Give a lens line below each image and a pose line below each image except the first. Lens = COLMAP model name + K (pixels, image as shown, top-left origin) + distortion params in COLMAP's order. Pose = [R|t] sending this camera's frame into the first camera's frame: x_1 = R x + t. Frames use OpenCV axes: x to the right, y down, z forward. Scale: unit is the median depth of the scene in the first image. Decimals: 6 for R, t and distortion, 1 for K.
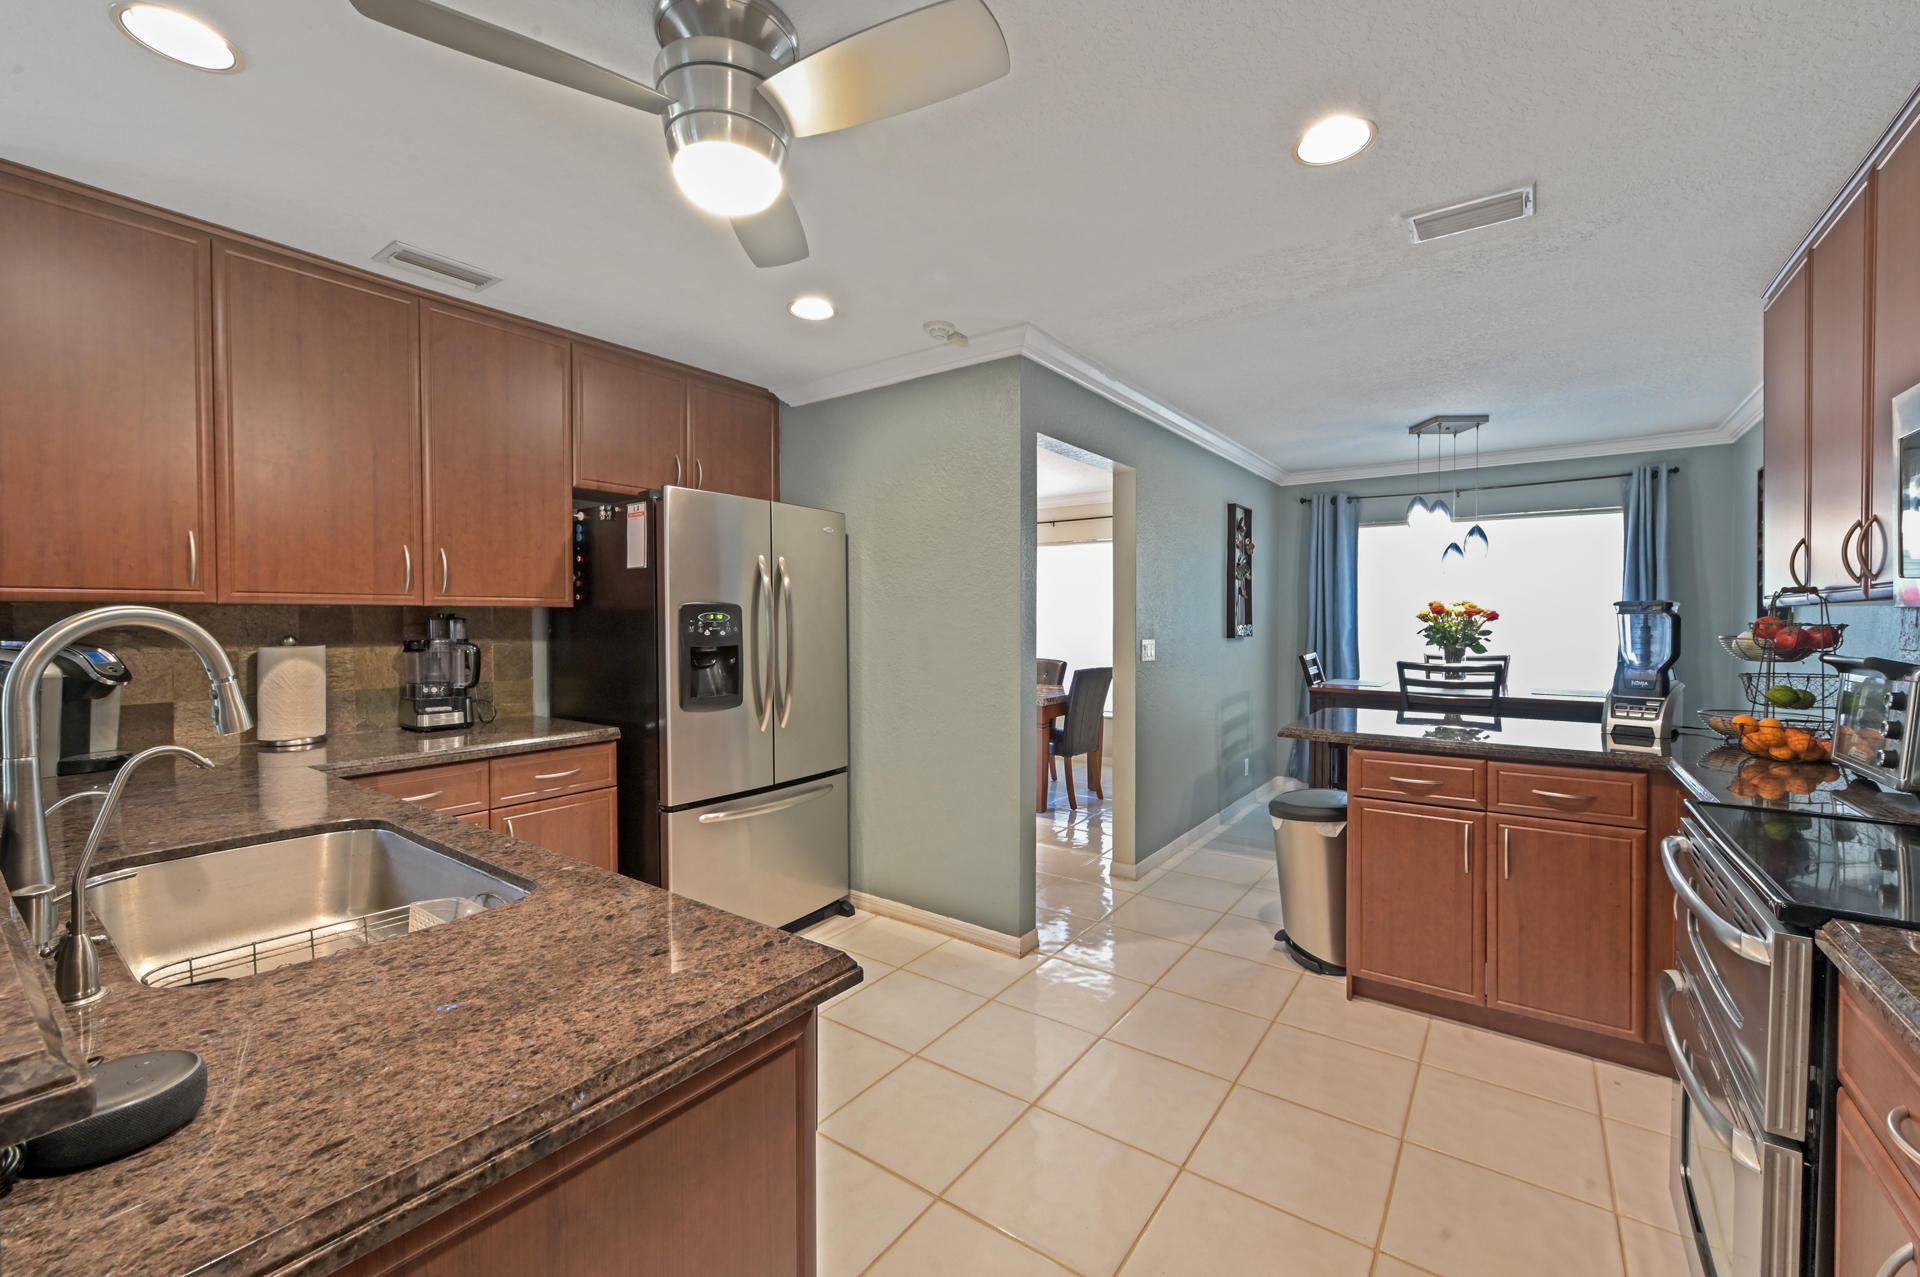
lens RADIAL K [[790.7, 0, 996.1], [0, 790.7, 629.6], [0, 0, 1]] dist [0.000720, -0.000125]
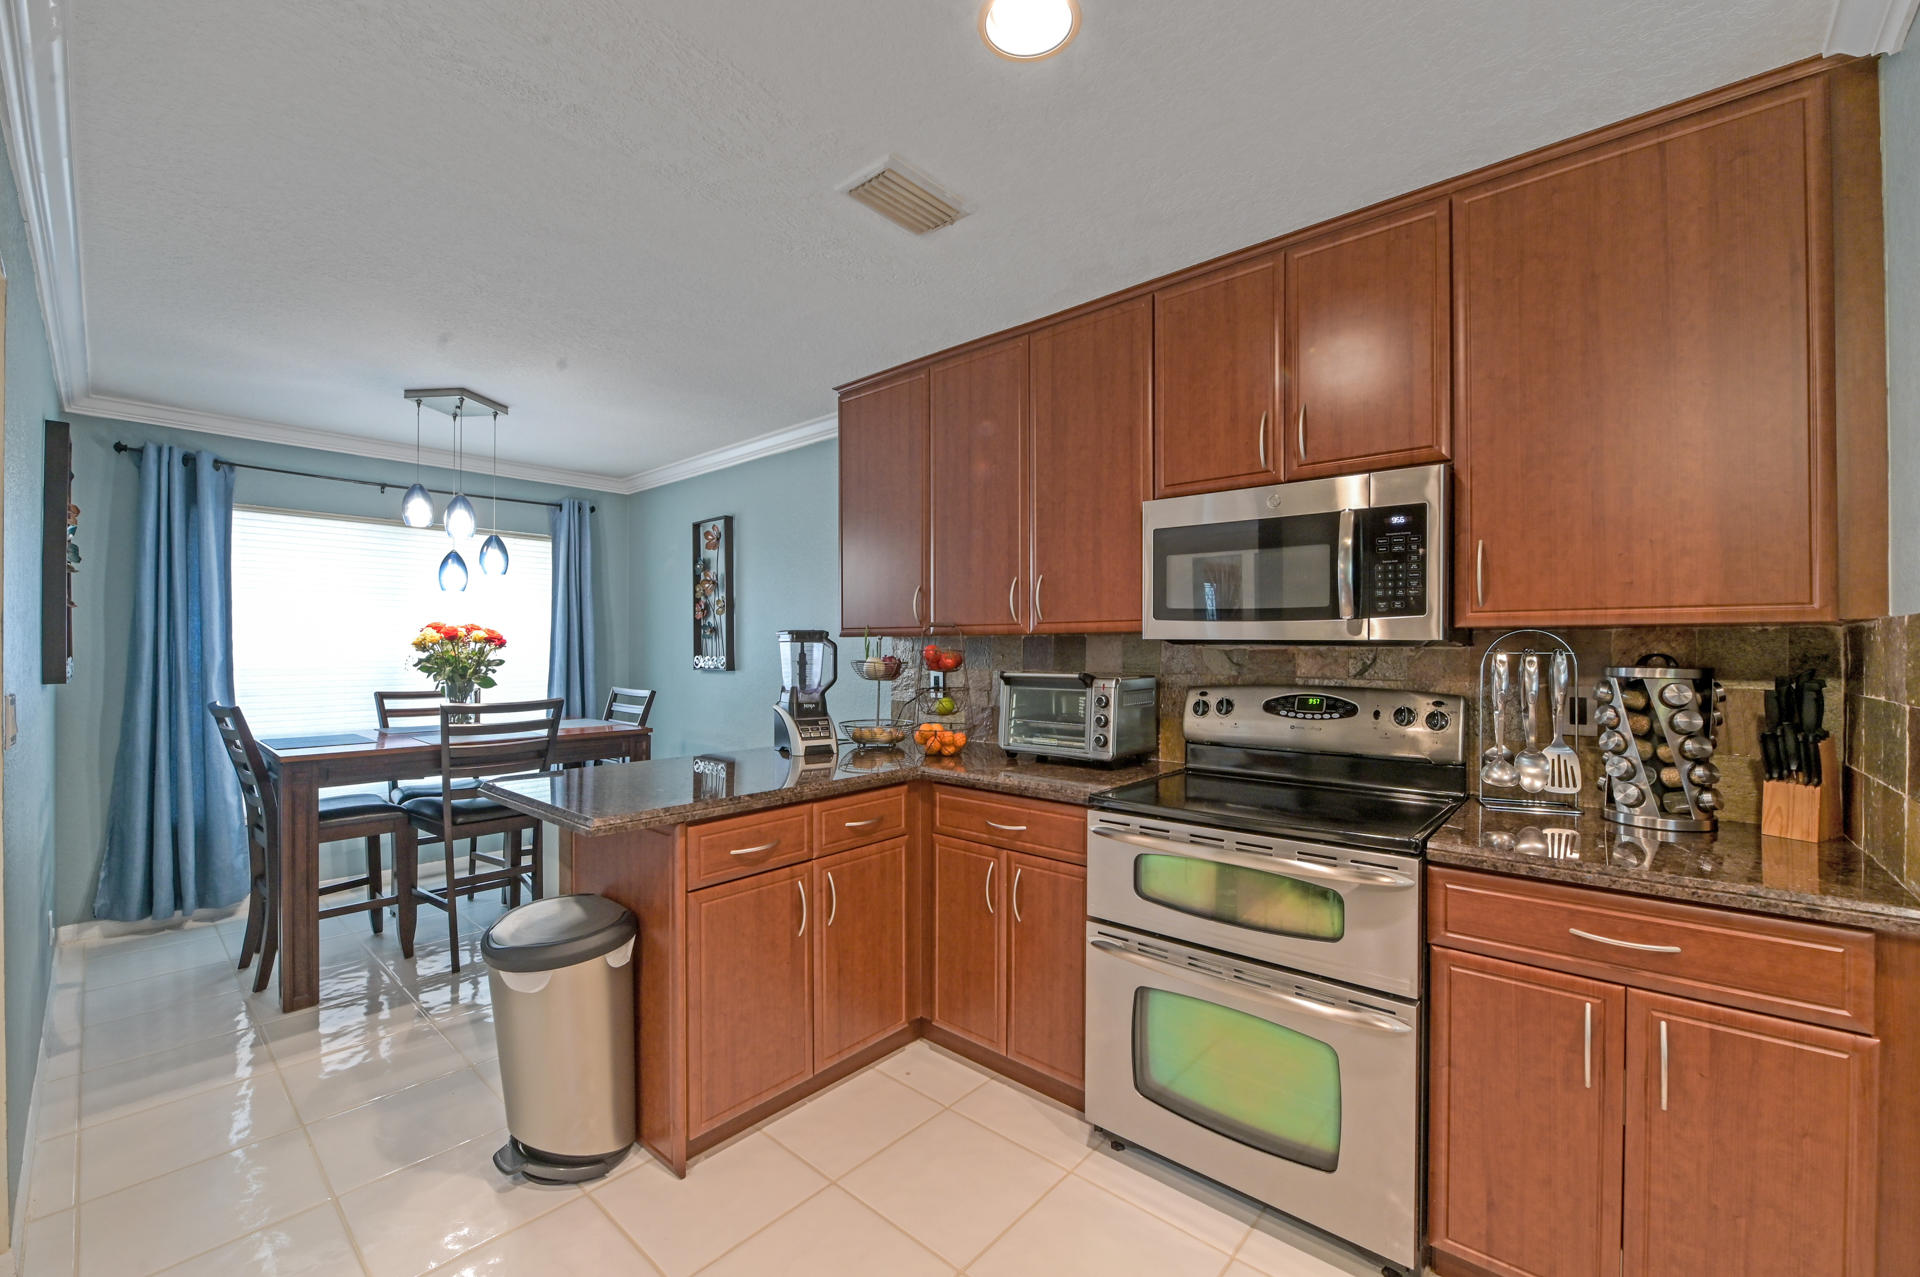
lens RADIAL K [[771.9, 0, 947.2], [0, 771.9, 646.3], [0, 0, 1]] dist [0.001201, -0.003418]
pose [[0.136786, 0.001613, 0.990599, -0.136112], [0.013276, 0.999906, -0.003461, -0.004966], [-0.990512, 0.013625, 0.136752, 0.420991]]
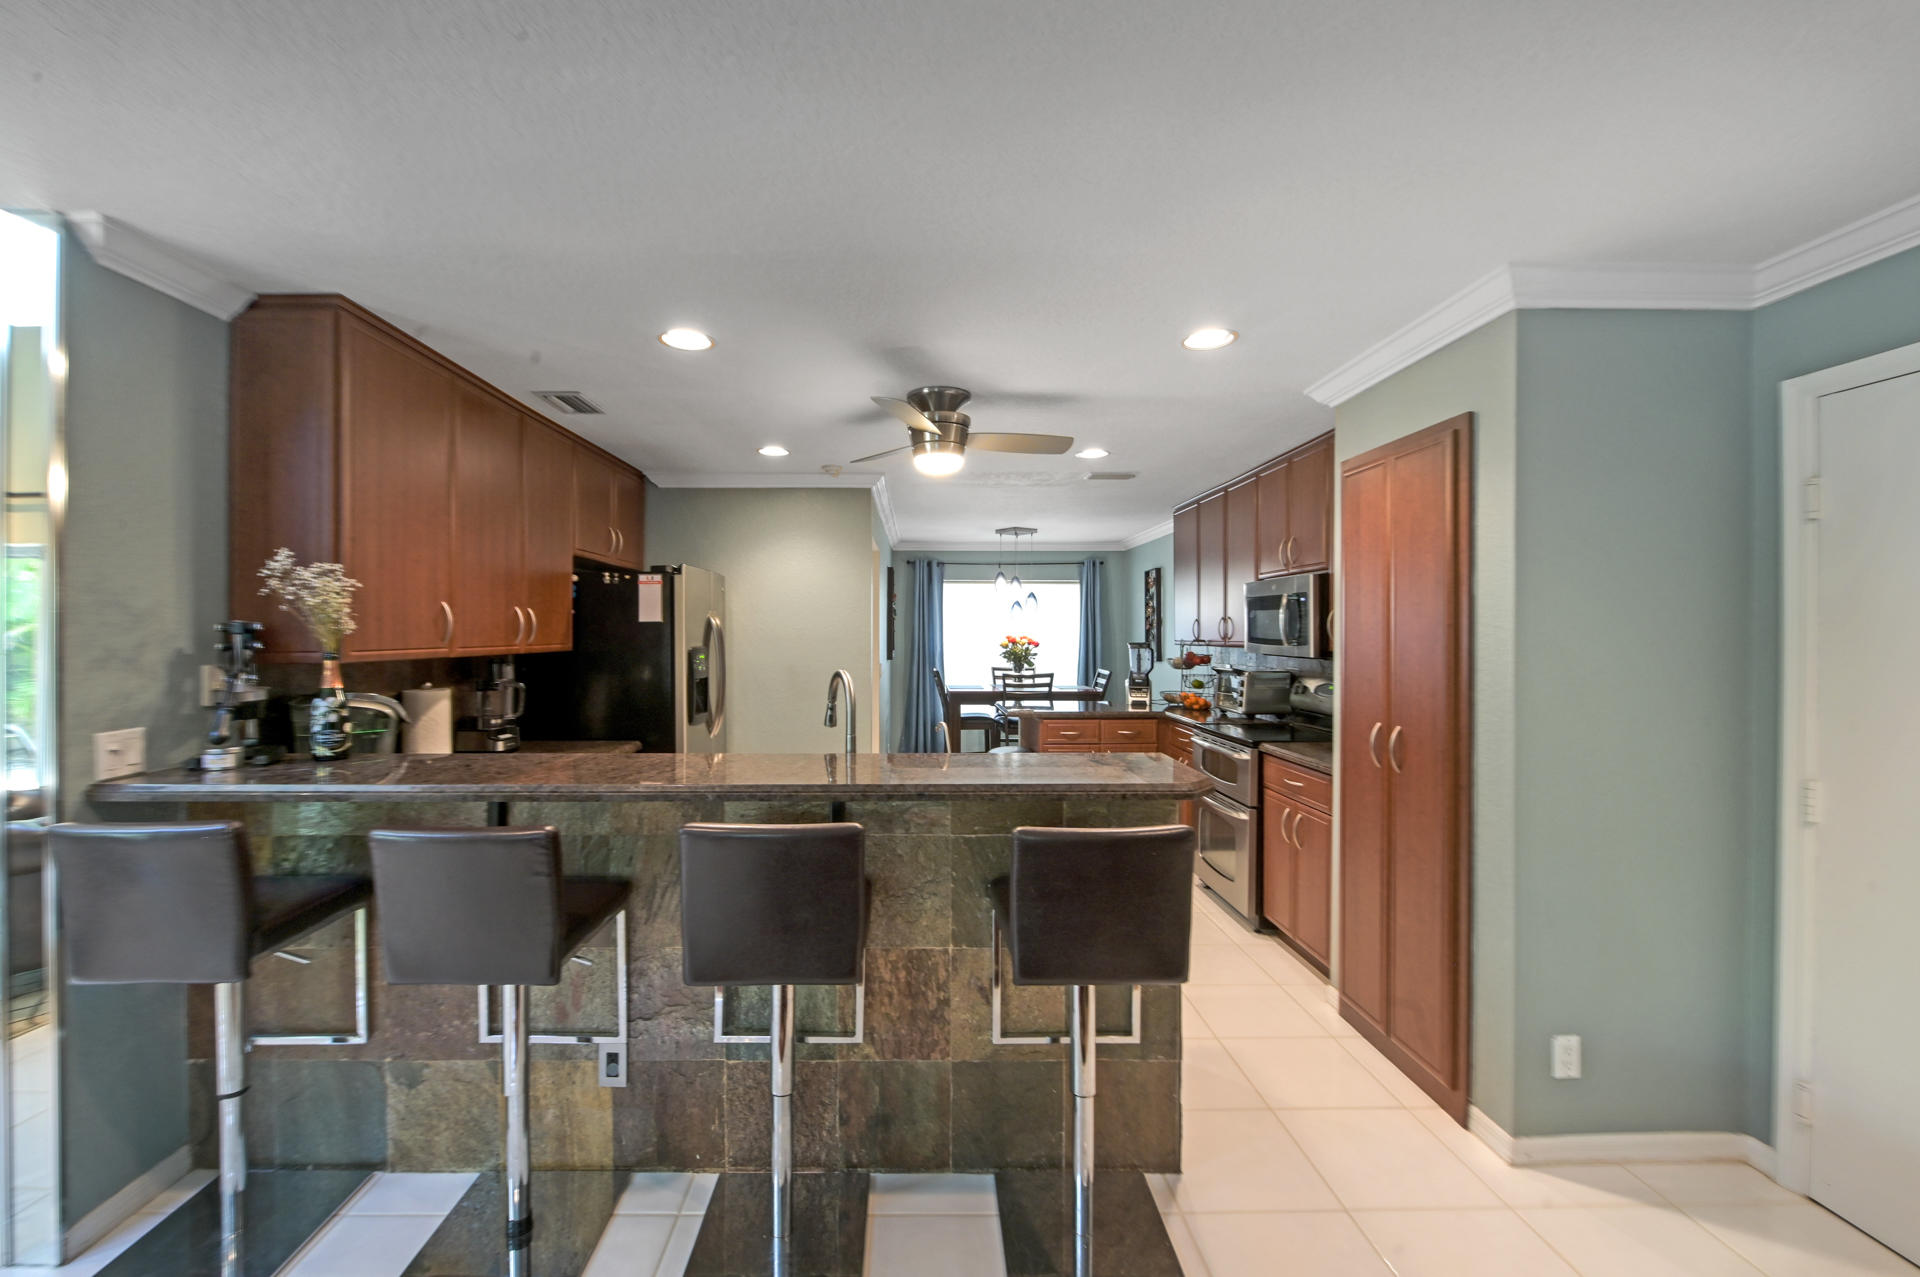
lens RADIAL K [[789.5, 0, 961.7], [0, 789.5, 641.6], [0, 0, 1]] dist [0.000411, 0.000040]
pose [[0.790052, -0.005667, 0.613013, -0.568886], [0.005543, 0.999982, 0.002101, -0.029342], [-0.613014, 0.001738, 0.790070, -0.261173]]
